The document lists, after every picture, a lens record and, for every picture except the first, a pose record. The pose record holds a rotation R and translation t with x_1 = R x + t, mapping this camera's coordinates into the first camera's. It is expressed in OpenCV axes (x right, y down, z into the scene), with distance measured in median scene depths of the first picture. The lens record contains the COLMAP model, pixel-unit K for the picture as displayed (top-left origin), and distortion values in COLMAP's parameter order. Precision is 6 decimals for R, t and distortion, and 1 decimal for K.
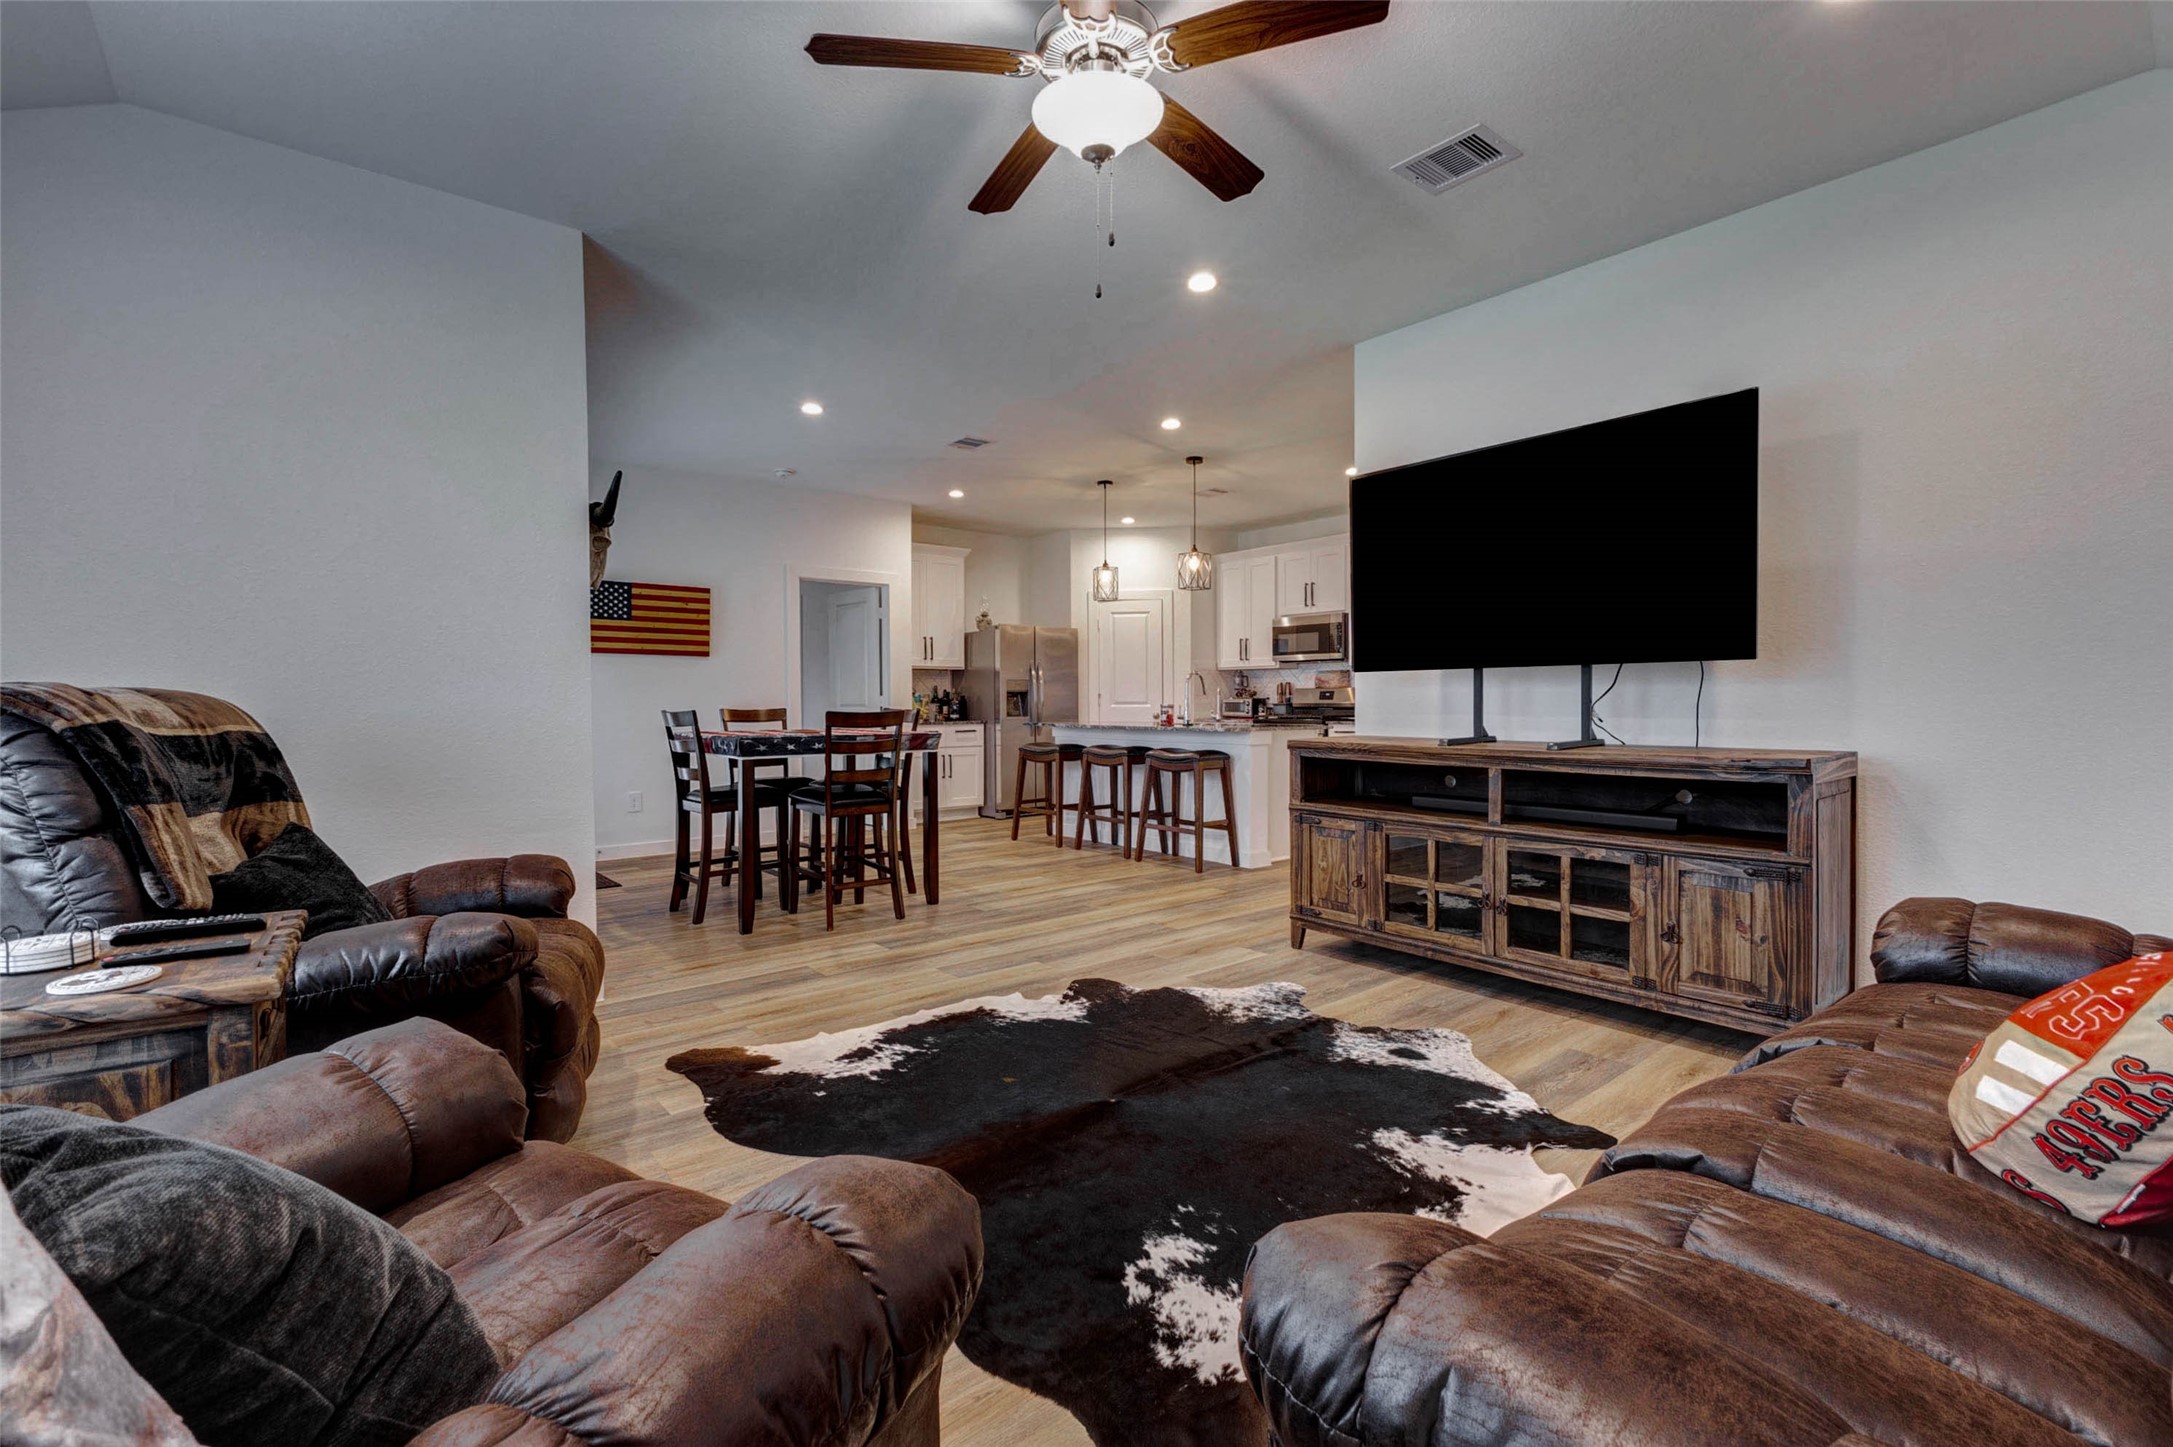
lens RADIAL K [[956.1, 0, 1080.5], [0, 956.1, 703.6], [0, 0, 1]] dist [0.015225, -0.004838]
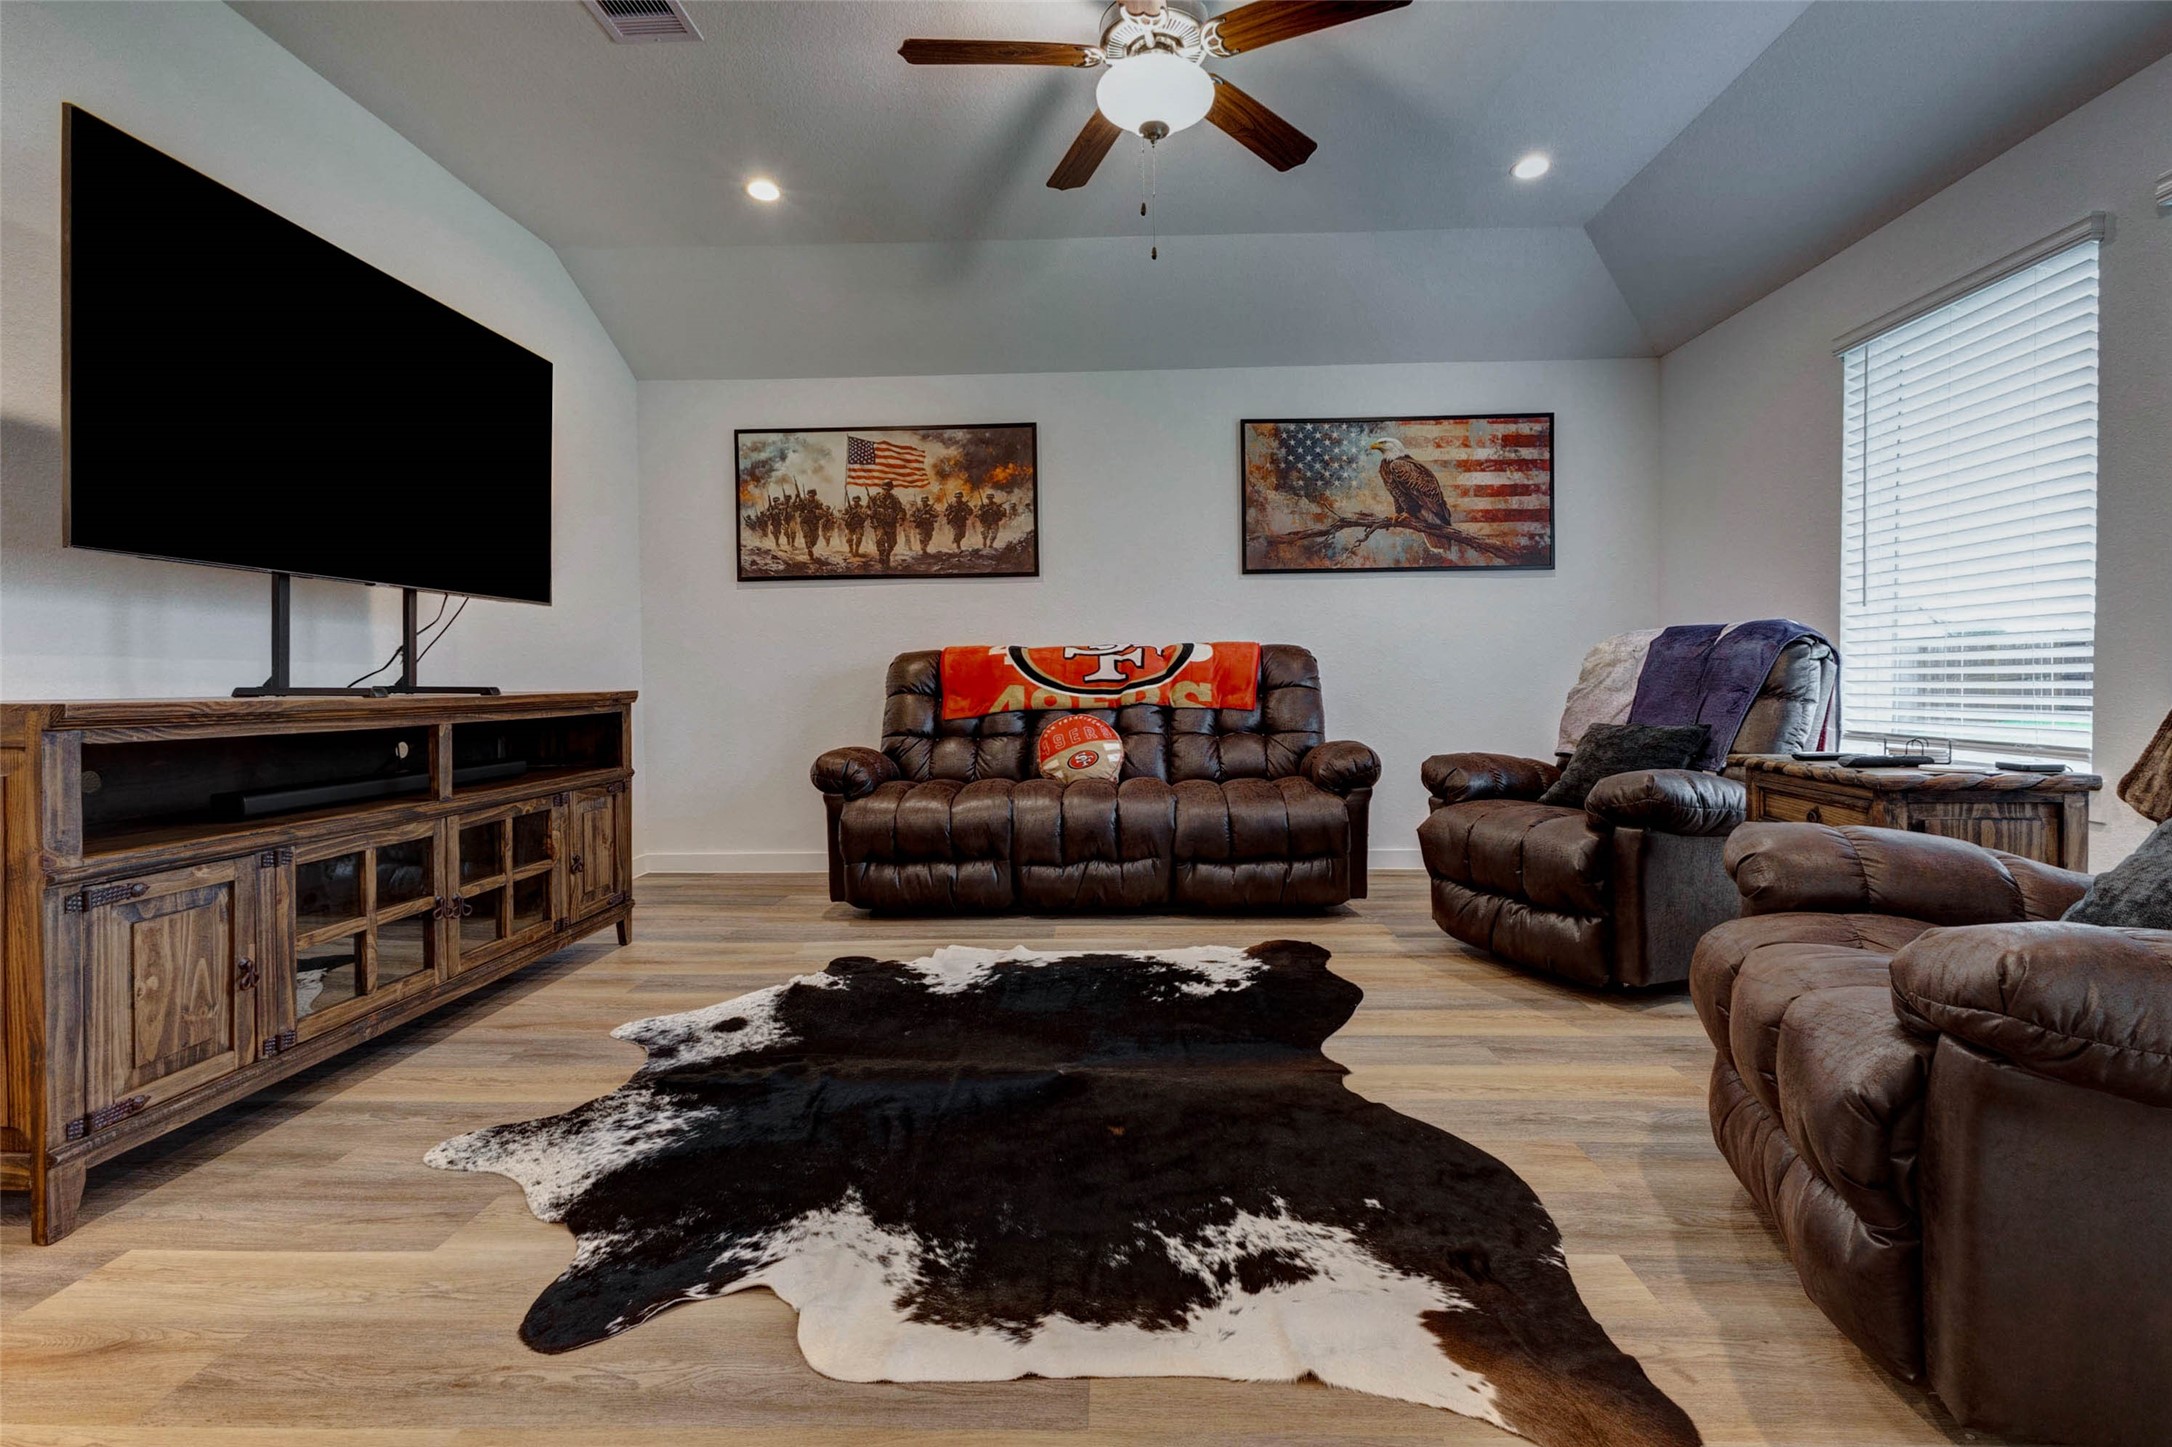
lens RADIAL K [[955.6, 0, 1089.4], [0, 955.6, 686.9], [0, 0, 1]] dist [0.015225, -0.004838]
pose [[-0.747988, 0.009171, 0.663649, -0.399916], [0.017598, 0.999827, 0.006017, 0.041134], [-0.663479, 0.016180, -0.748020, 1.147370]]
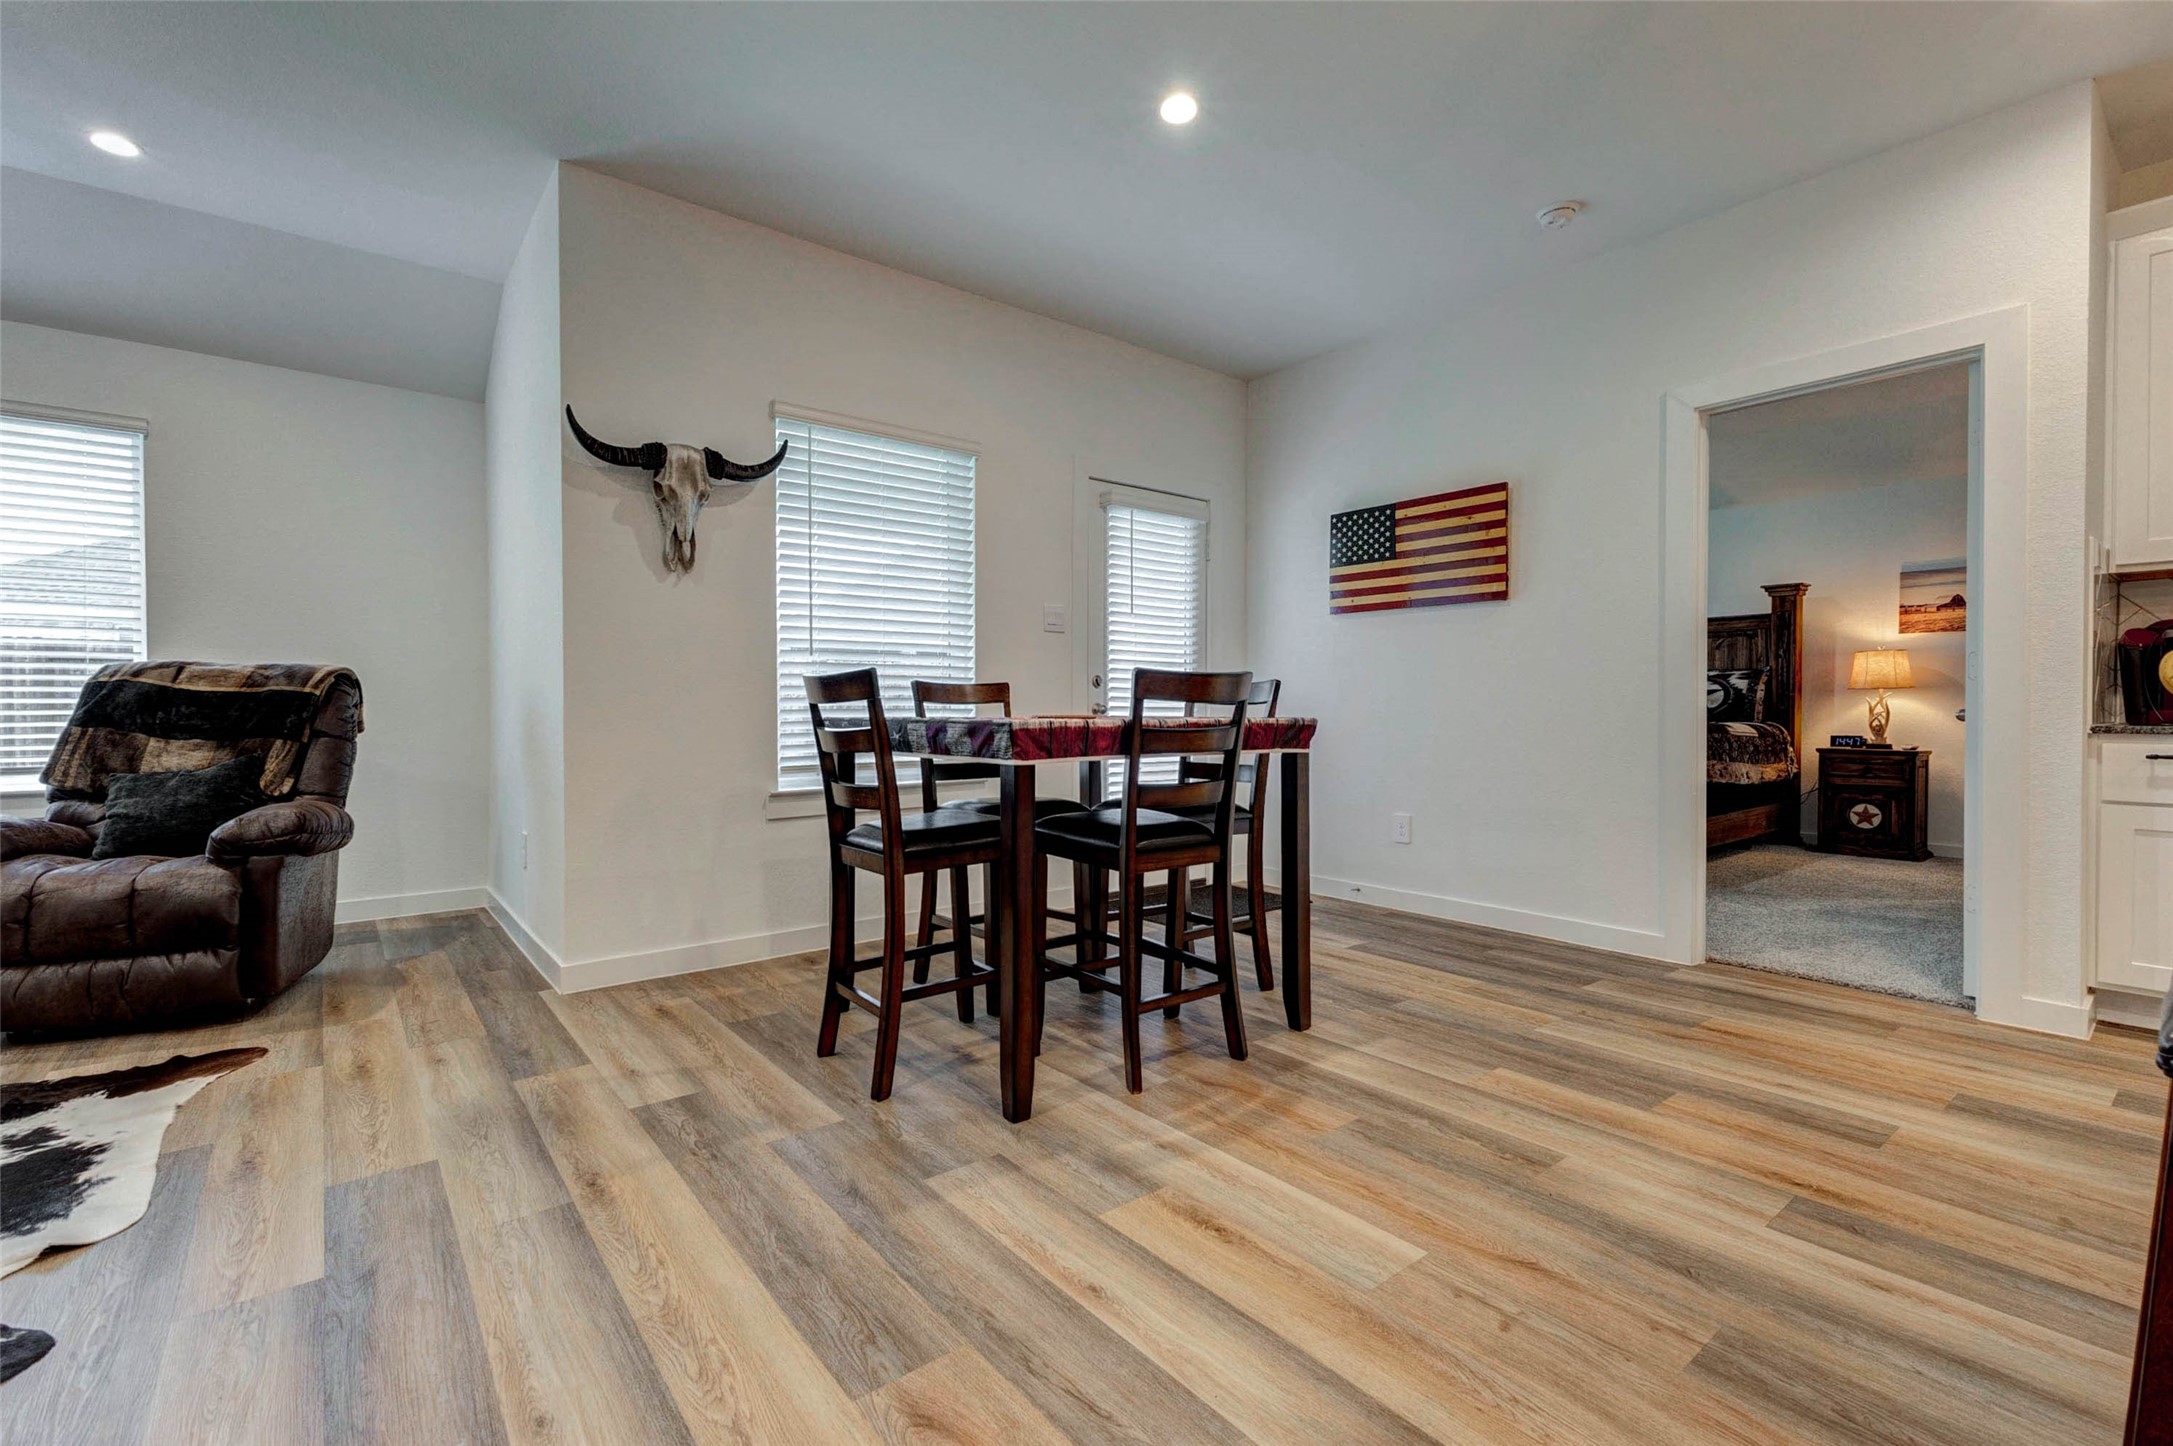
lens RADIAL K [[956.1, 0, 1102.1], [0, 956.1, 714.1], [0, 0, 1]] dist [0.015225, -0.004838]
pose [[-0.011201, 0.011275, -0.999874, 0.385917], [-0.002300, 0.999933, 0.011302, 0.029292], [0.999935, 0.002426, -0.011175, 1.446083]]
